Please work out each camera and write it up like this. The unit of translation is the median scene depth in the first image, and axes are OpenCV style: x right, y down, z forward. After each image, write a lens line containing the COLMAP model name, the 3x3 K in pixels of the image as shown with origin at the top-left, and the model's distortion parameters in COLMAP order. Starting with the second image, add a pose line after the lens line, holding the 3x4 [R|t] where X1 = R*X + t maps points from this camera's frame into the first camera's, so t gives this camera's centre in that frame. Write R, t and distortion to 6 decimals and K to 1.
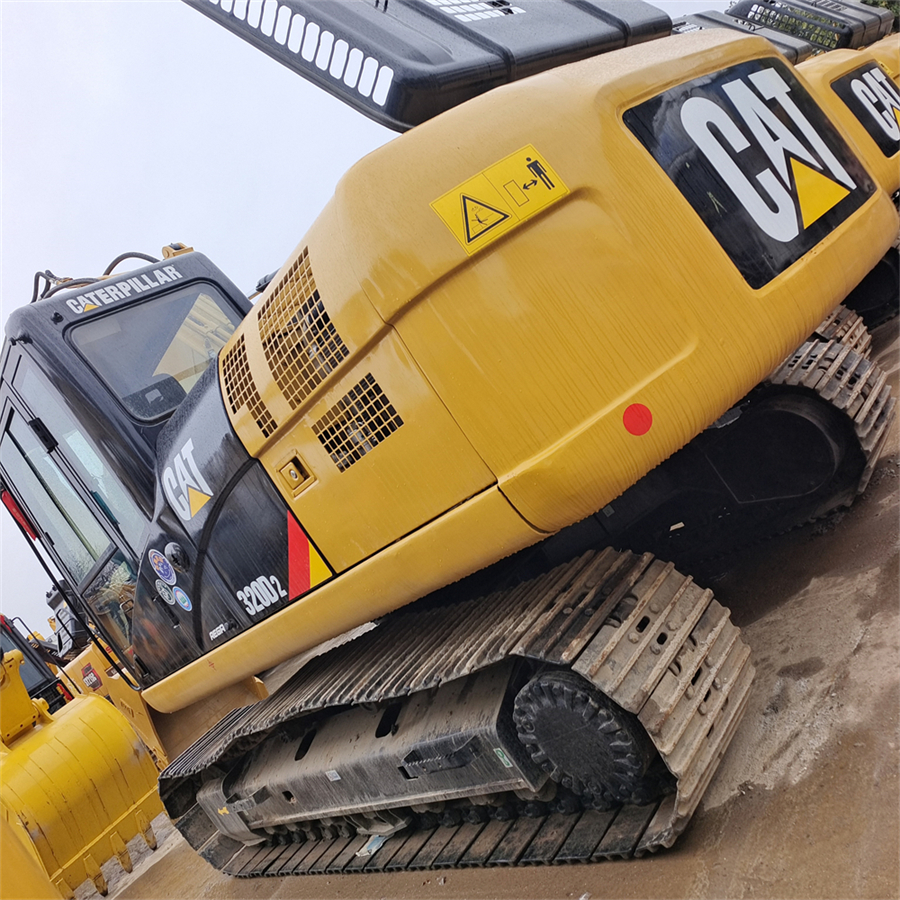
lens RADIAL K [[811.4, 0, 459.3], [0, 811.4, 448.4], [0, 0, 1]] dist [0.059103, -0.023006]
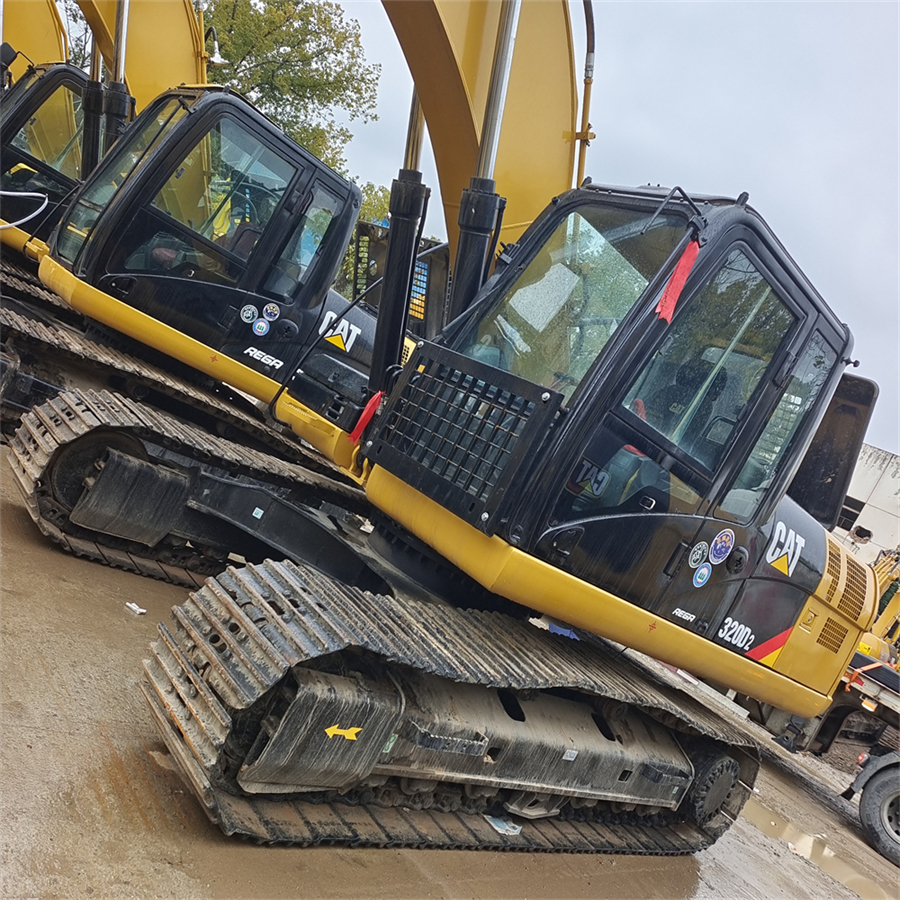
lens RADIAL K [[811.4, 0, 459.3], [0, 811.4, 448.4], [0, 0, 1]] dist [0.059103, -0.023006]
pose [[-0.272357, 0.521132, 0.808853, -1.227923], [-0.380985, 0.713520, -0.587996, 0.832131], [-0.883557, -0.468305, 0.004211, 1.380312]]
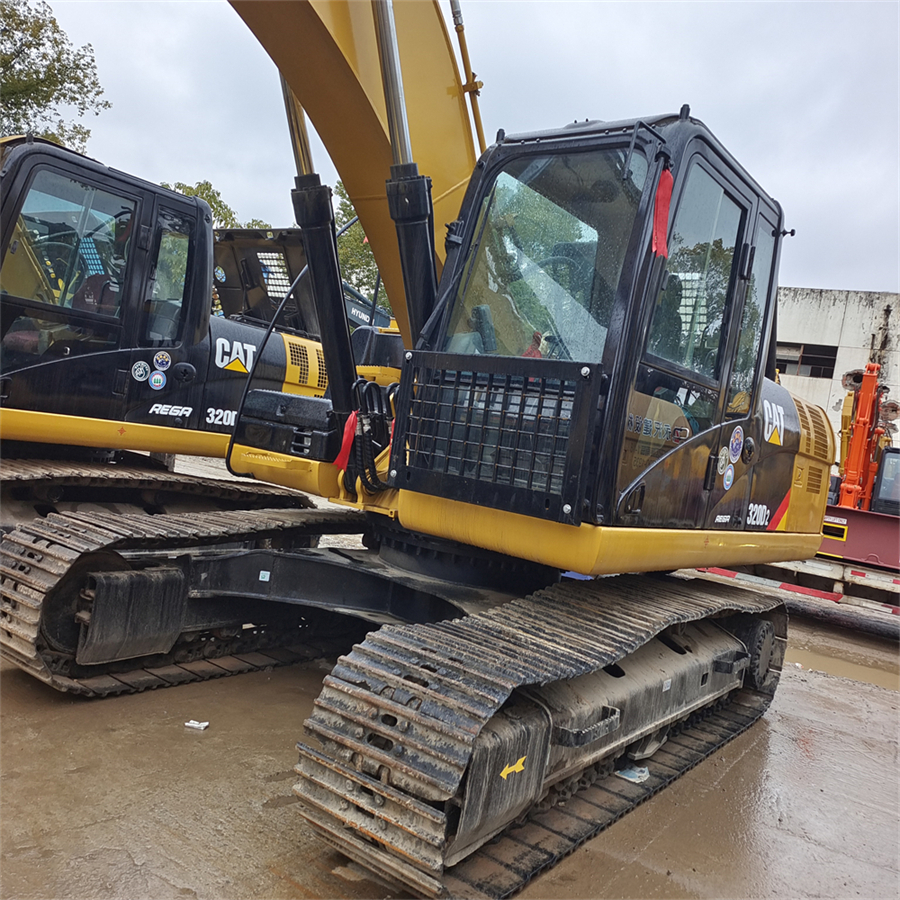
lens RADIAL K [[811.4, 0, 459.3], [0, 811.4, 448.4], [0, 0, 1]] dist [0.059103, -0.023006]
pose [[-0.230541, 0.546622, 0.805019, -1.186109], [-0.004713, 0.826667, -0.562672, 0.789191], [-0.973051, -0.133513, -0.188004, 1.596118]]
